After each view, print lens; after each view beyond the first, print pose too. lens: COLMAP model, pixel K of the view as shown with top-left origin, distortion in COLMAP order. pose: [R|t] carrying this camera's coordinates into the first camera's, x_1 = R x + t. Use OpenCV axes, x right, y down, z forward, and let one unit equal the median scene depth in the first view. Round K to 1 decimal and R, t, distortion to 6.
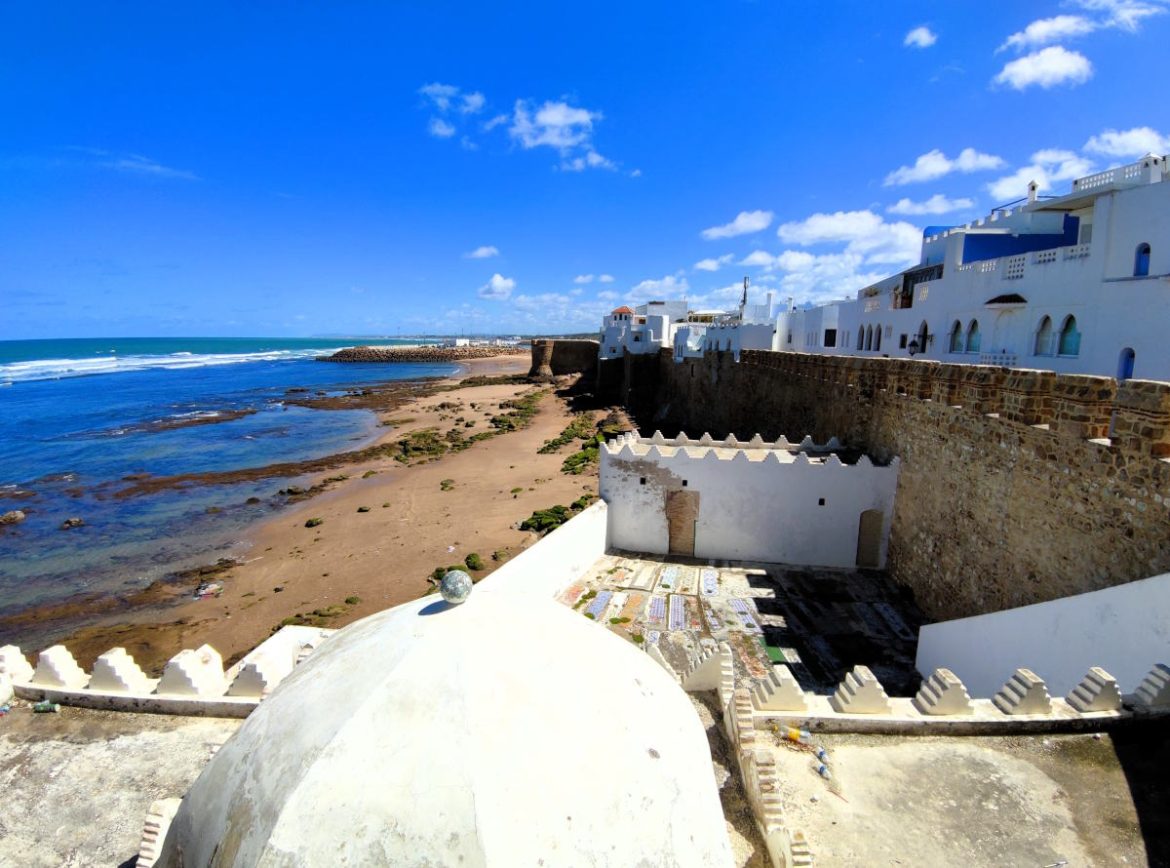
lens RADIAL K [[558.7, 0, 582.0], [0, 558.7, 433.9], [0, 0, 1]] dist [0.000600, -0.002743]
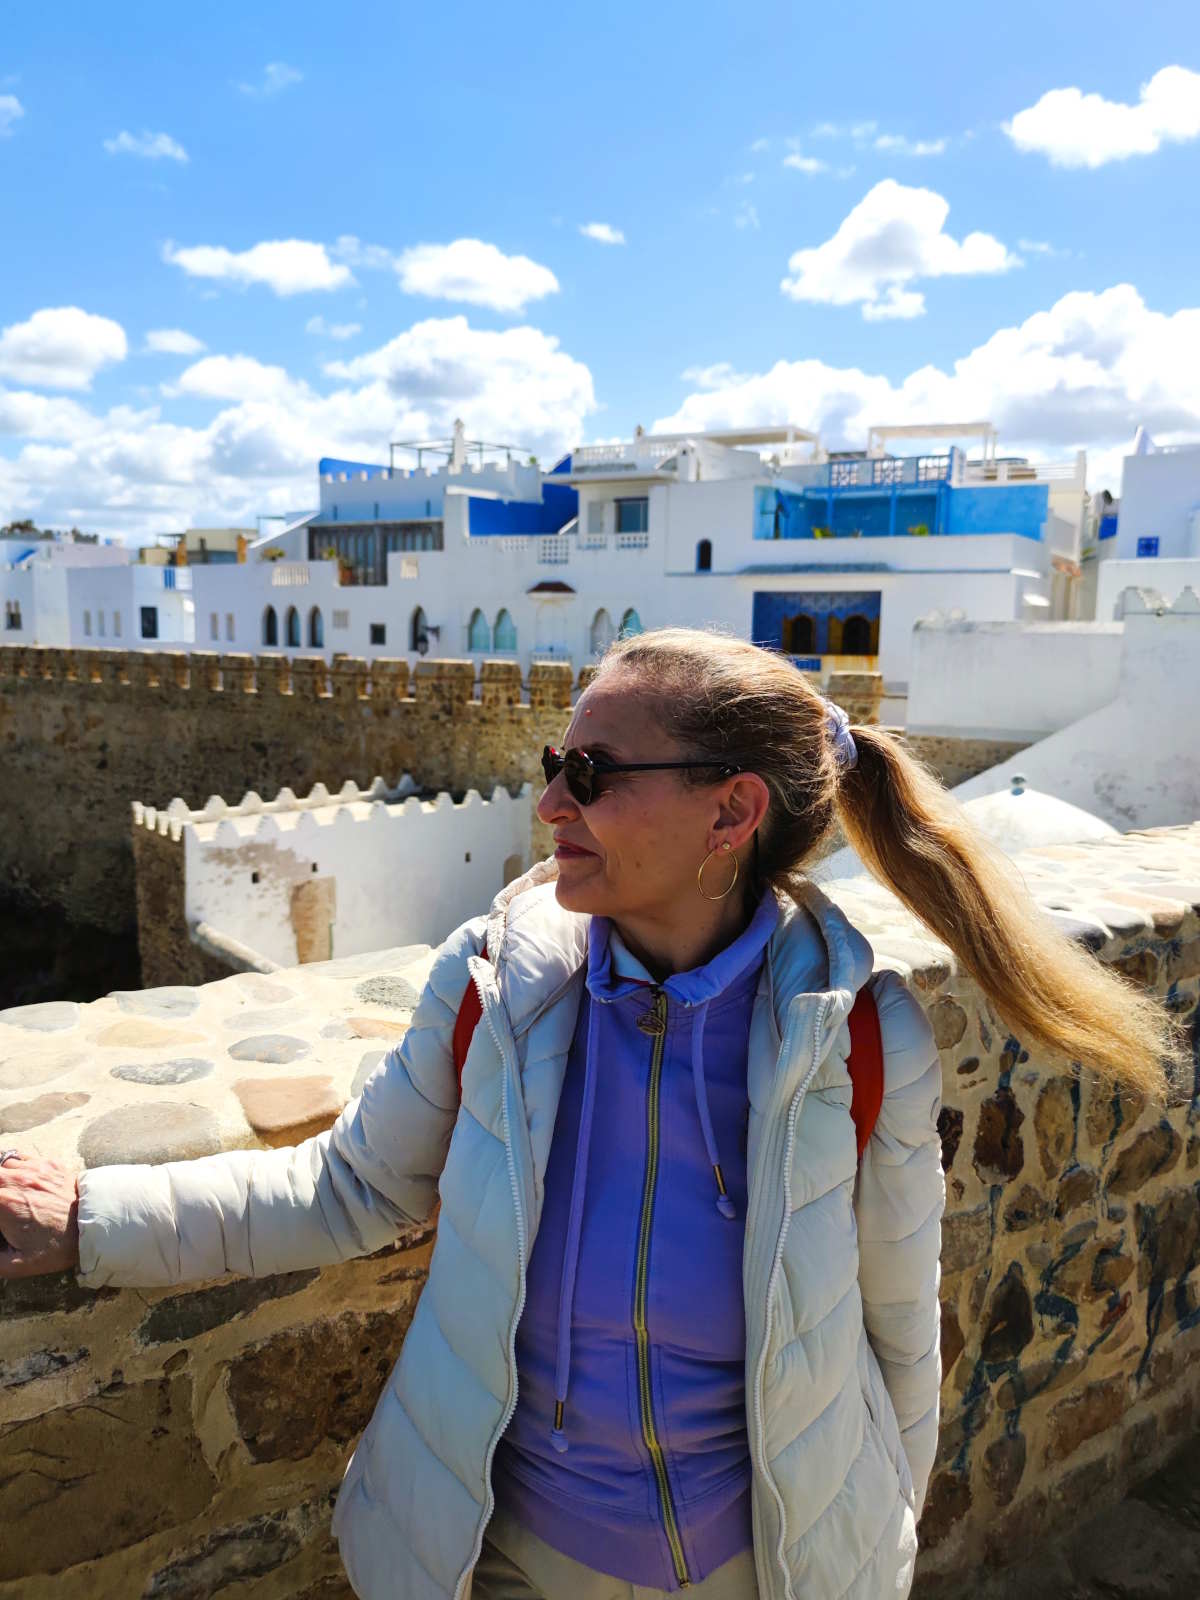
lens RADIAL K [[1277.8, 0, 597.5], [0, 1277.8, 814.4], [0, 0, 1]] dist [0.083129, -0.021979]
pose [[0.483797, -0.130022, 0.865468, -0.994814], [0.138975, 0.987768, 0.070709, -0.031252], [-0.864076, 0.086069, 0.495949, 0.009449]]
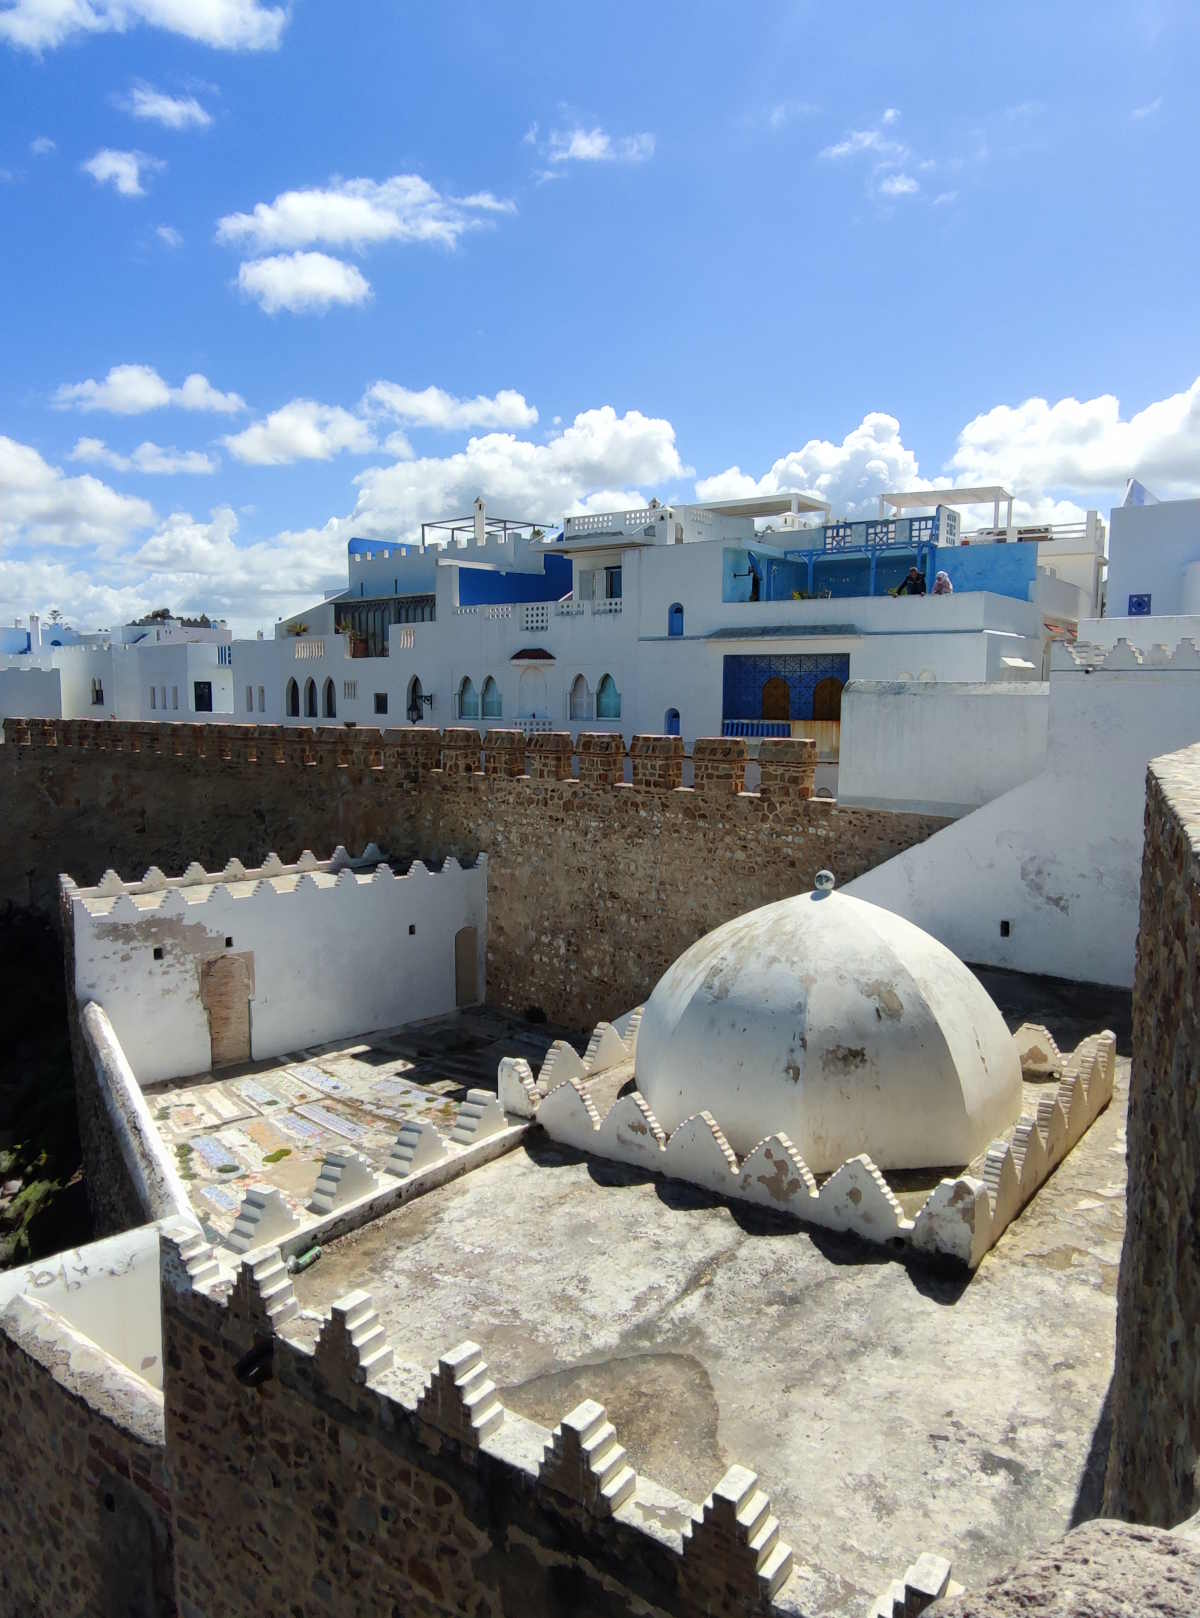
lens RADIAL K [[1127.5, 0, 605.7], [0, 1127.5, 817.2], [0, 0, 1]] dist [0.004715, 0.003358]
pose [[0.579705, -0.093971, 0.809390, -0.616826], [0.139616, 0.990093, 0.014954, -0.008374], [-0.802776, 0.104335, 0.587082, -0.067618]]
